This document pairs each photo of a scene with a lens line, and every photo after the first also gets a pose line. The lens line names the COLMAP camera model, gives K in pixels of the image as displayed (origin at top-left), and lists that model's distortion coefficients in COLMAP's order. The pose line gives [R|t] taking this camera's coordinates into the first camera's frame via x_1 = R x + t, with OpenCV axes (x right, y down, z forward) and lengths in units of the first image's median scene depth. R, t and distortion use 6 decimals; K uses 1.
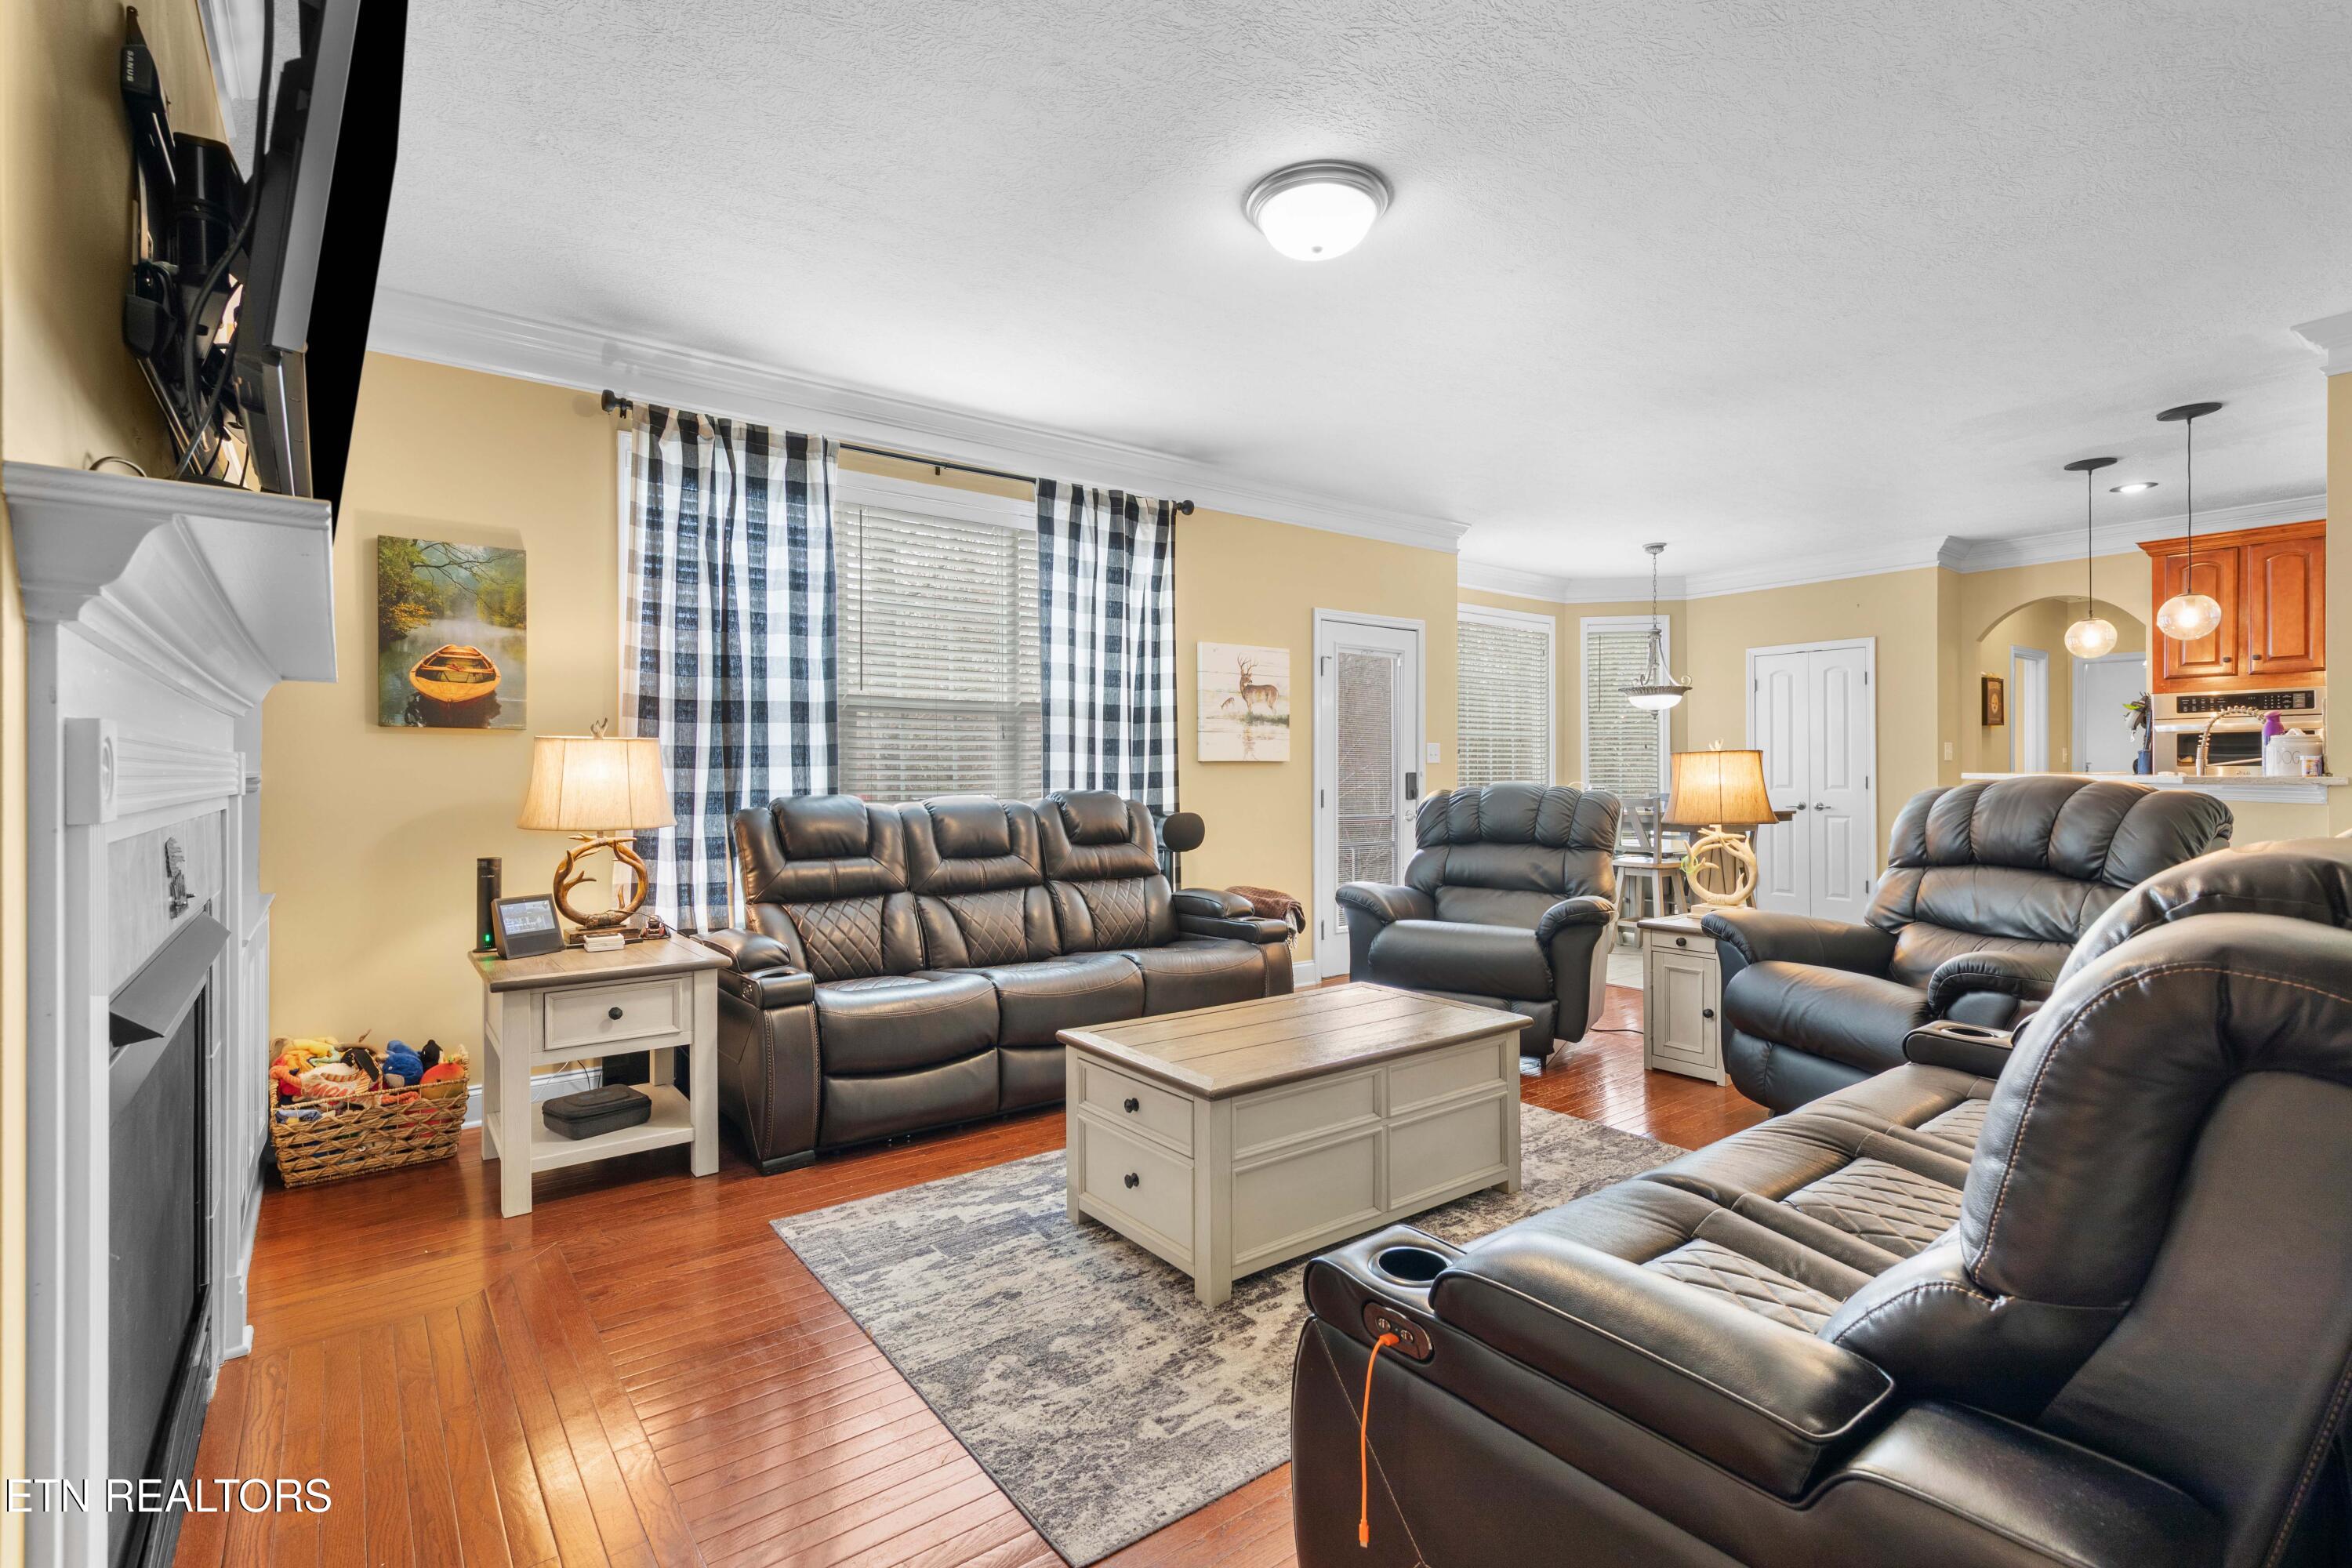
lens RADIAL K [[1077.3, 0, 1172.6], [0, 1077.3, 769.5], [0, 0, 1]] dist [0.001027, 0.000025]
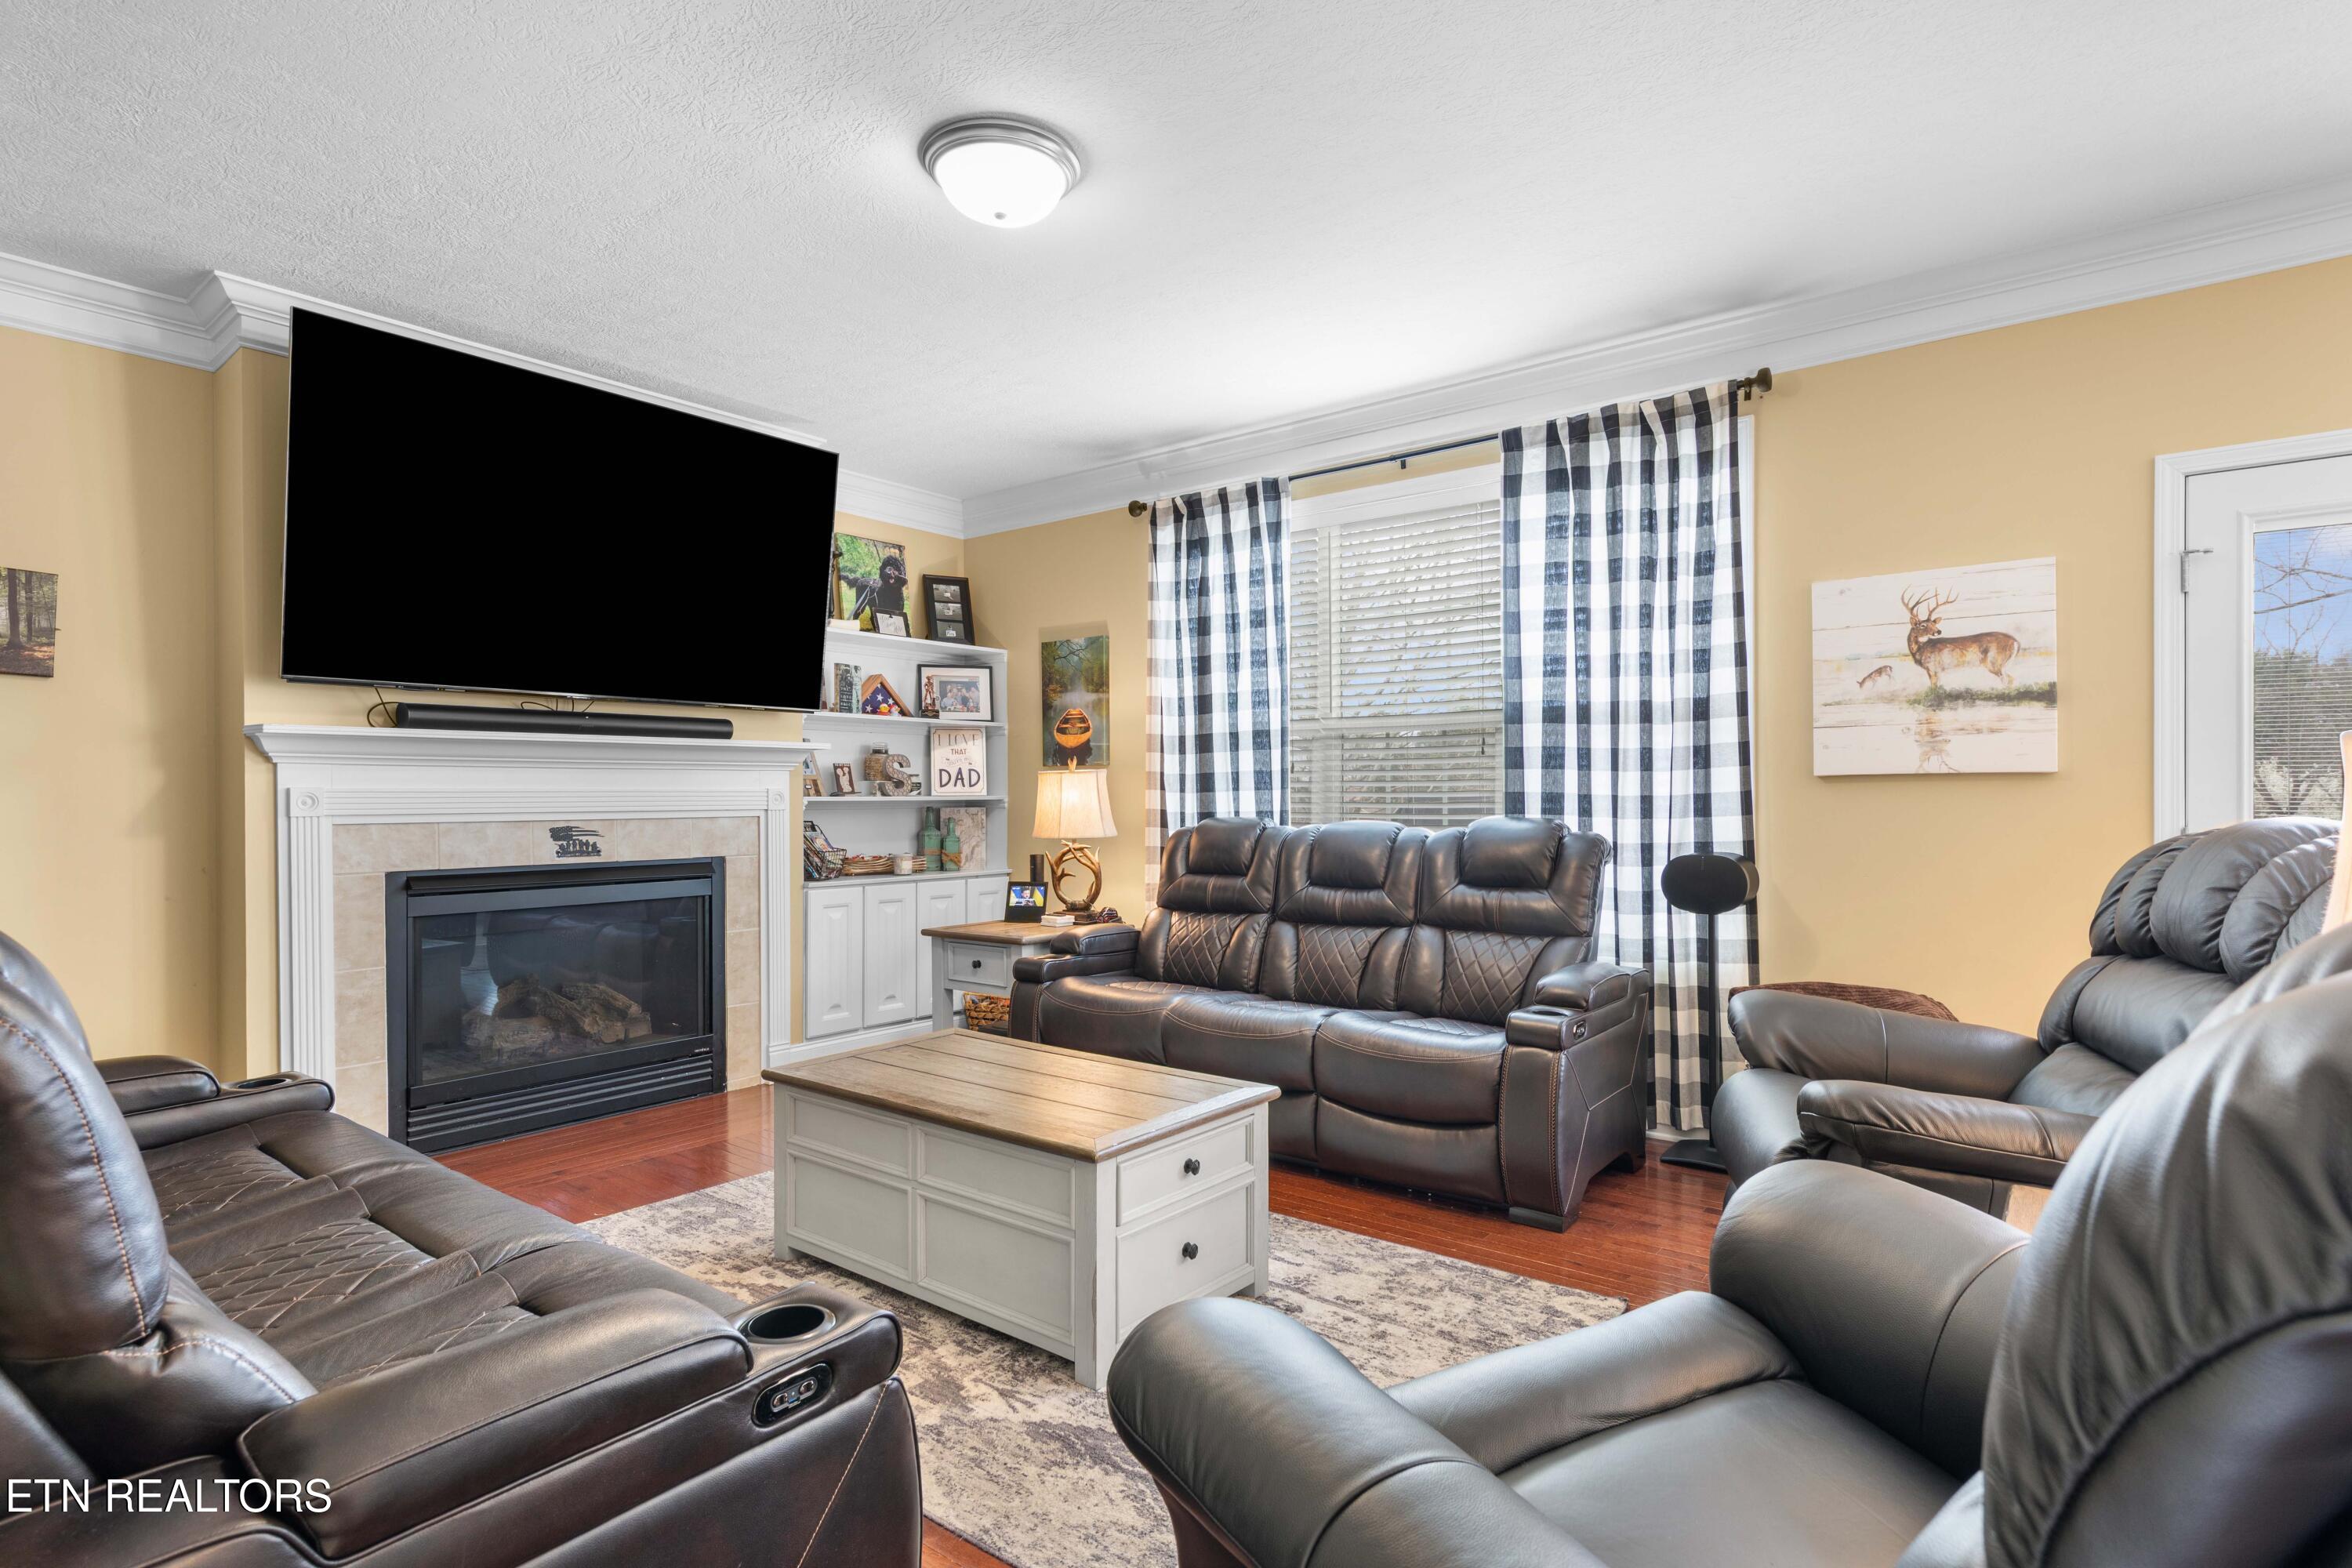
lens RADIAL K [[1182.6, 0, 1165.8], [0, 1182.6, 798.5], [0, 0, 1]] dist [0.003710, -0.000351]
pose [[0.250661, 0.003440, -0.968069, 0.680856], [0.008958, 0.999943, 0.005872, -0.002019], [0.968033, -0.010144, 0.250616, 0.535715]]
